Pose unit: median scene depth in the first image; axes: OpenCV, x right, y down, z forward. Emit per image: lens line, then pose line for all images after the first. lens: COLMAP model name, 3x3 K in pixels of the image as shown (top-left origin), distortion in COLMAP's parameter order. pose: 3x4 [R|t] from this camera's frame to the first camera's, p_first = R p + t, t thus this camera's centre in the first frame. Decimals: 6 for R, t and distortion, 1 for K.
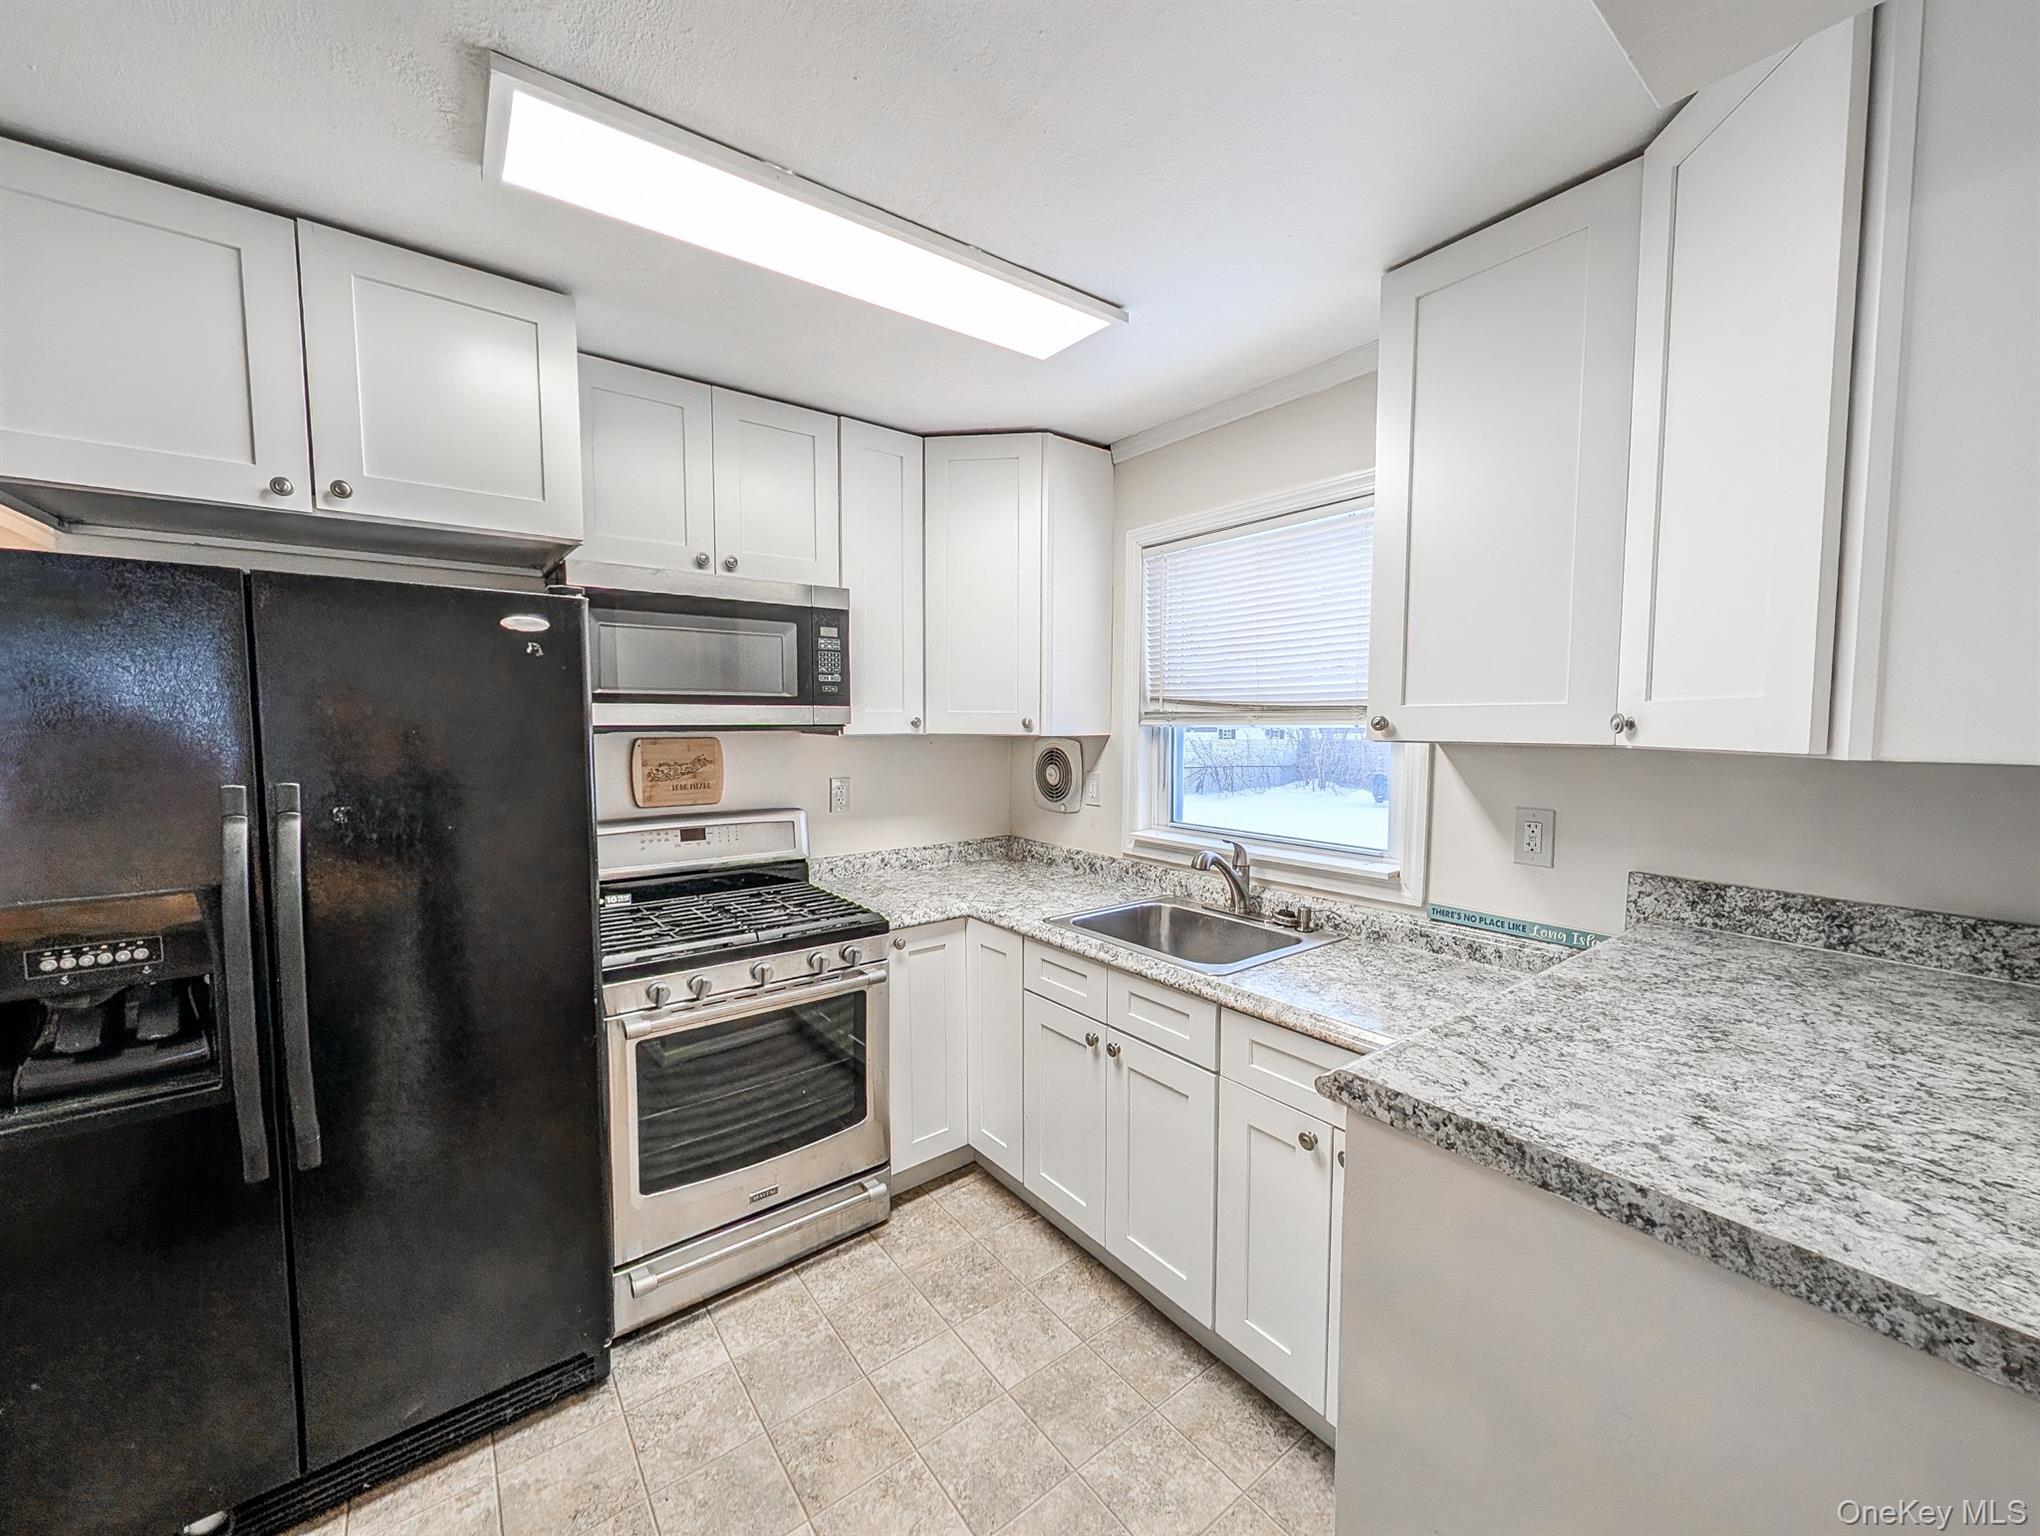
lens RADIAL K [[789.2, 0, 1012.8], [0, 789.2, 771.8], [0, 0, 1]] dist [0.003560, 0.000182]
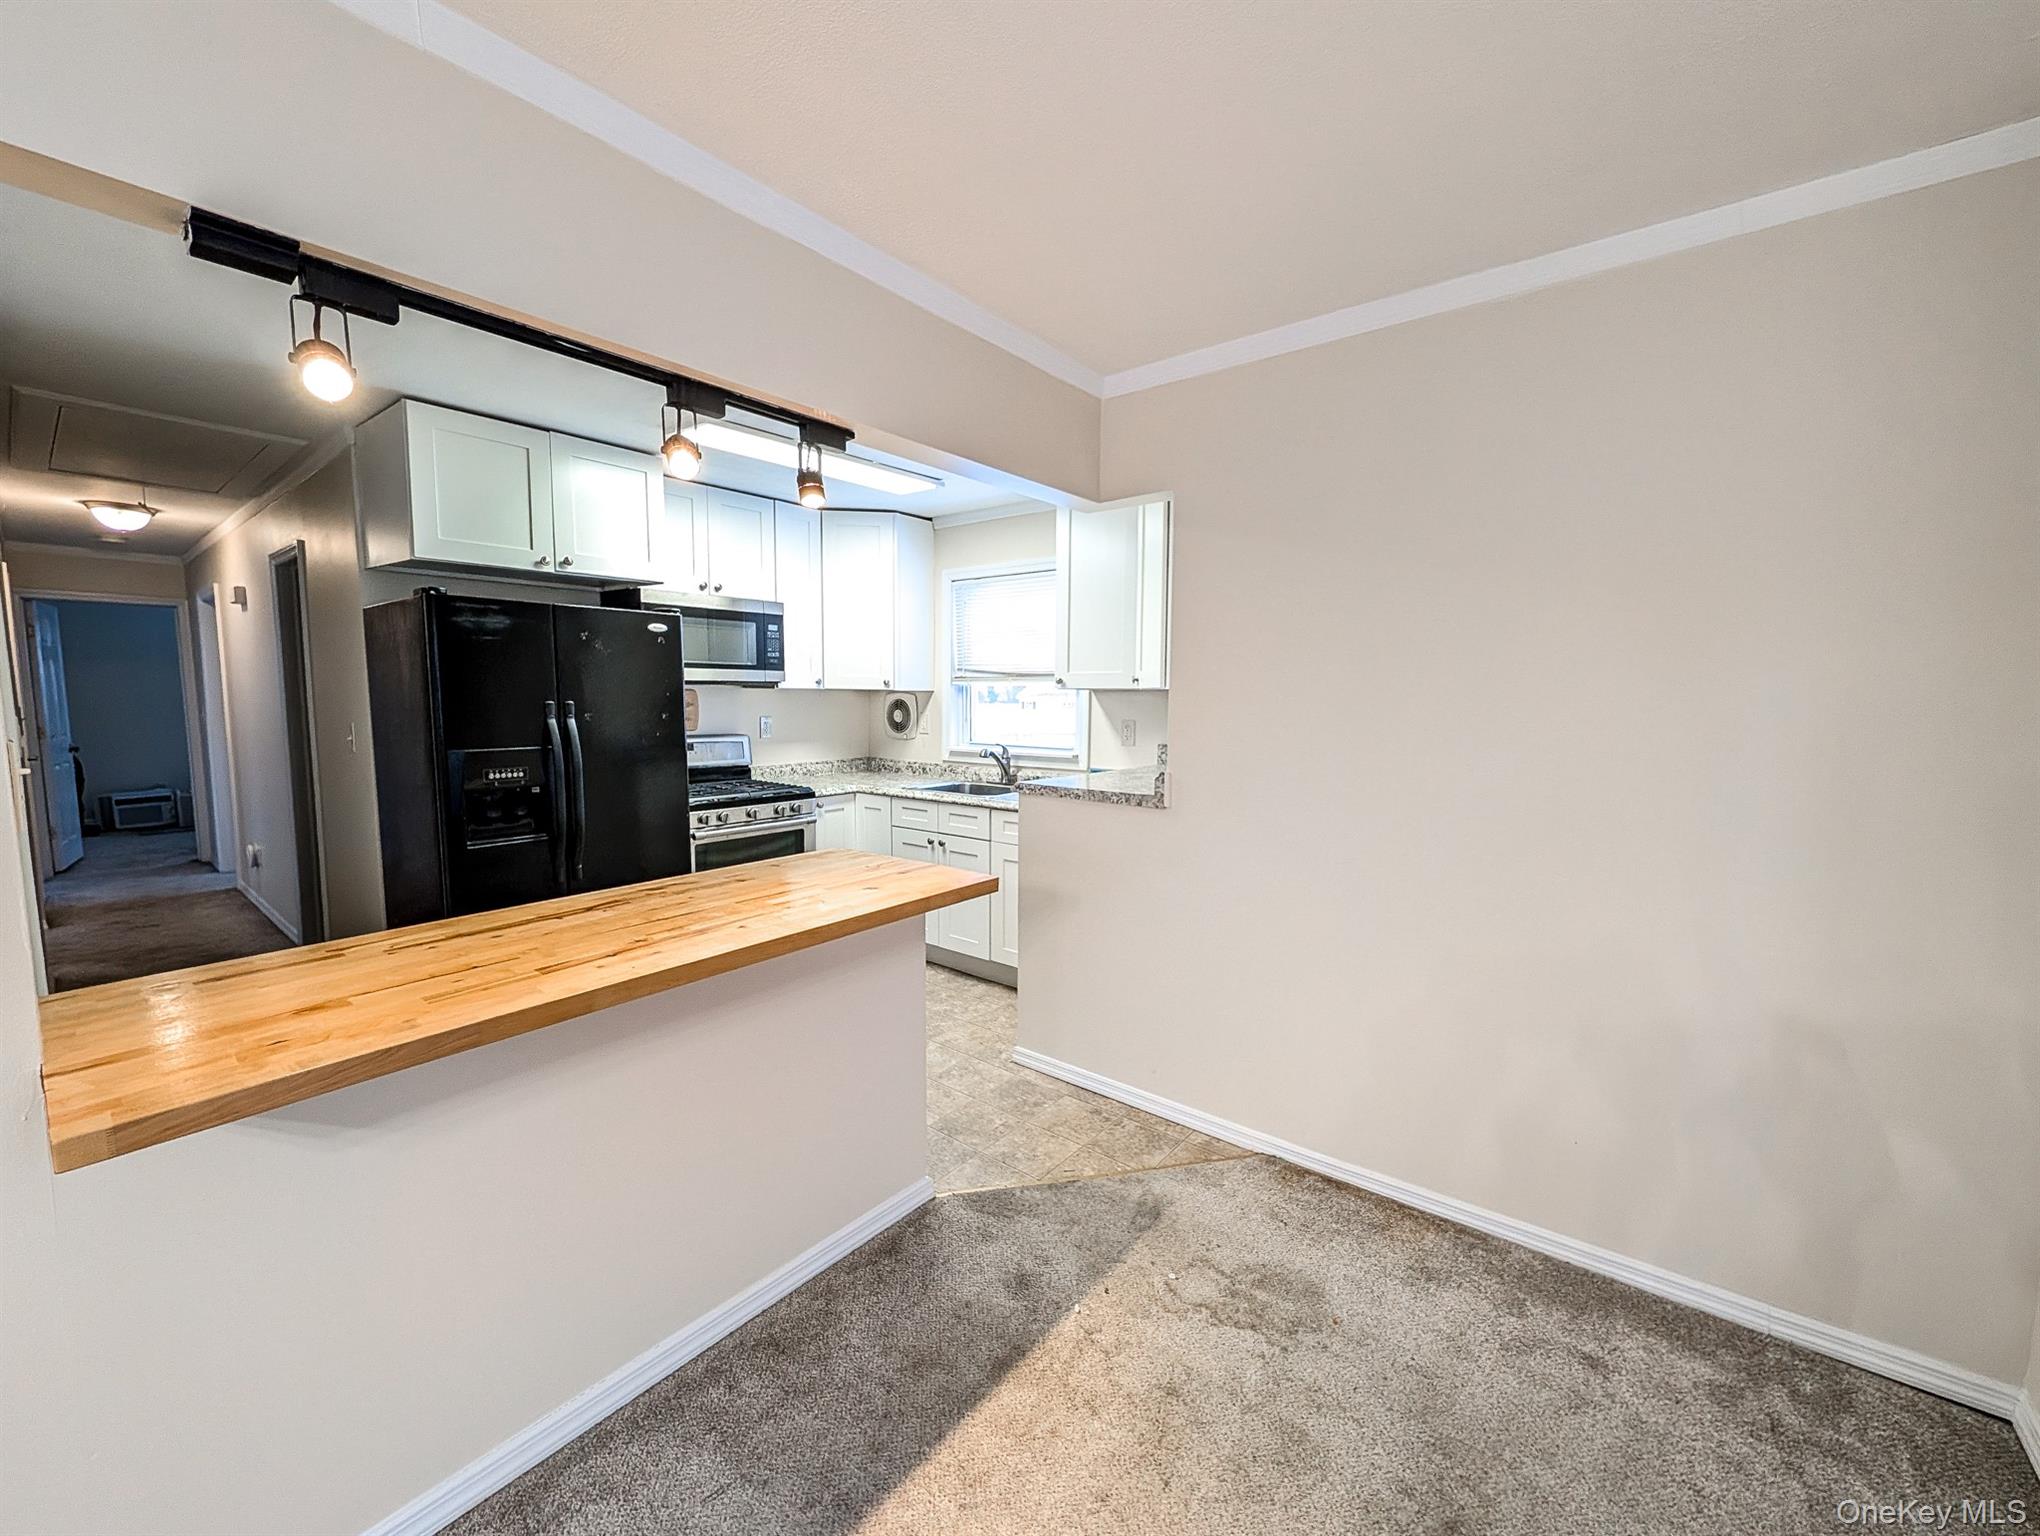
lens RADIAL K [[789.2, 0, 1024.1], [0, 789.2, 768.3], [0, 0, 1]] dist [0.003560, 0.000182]
pose [[0.967012, -0.019441, 0.253989, -0.147553], [0.011752, 0.999427, 0.031754, 0.082579], [-0.254461, -0.027722, 0.966686, -0.828762]]
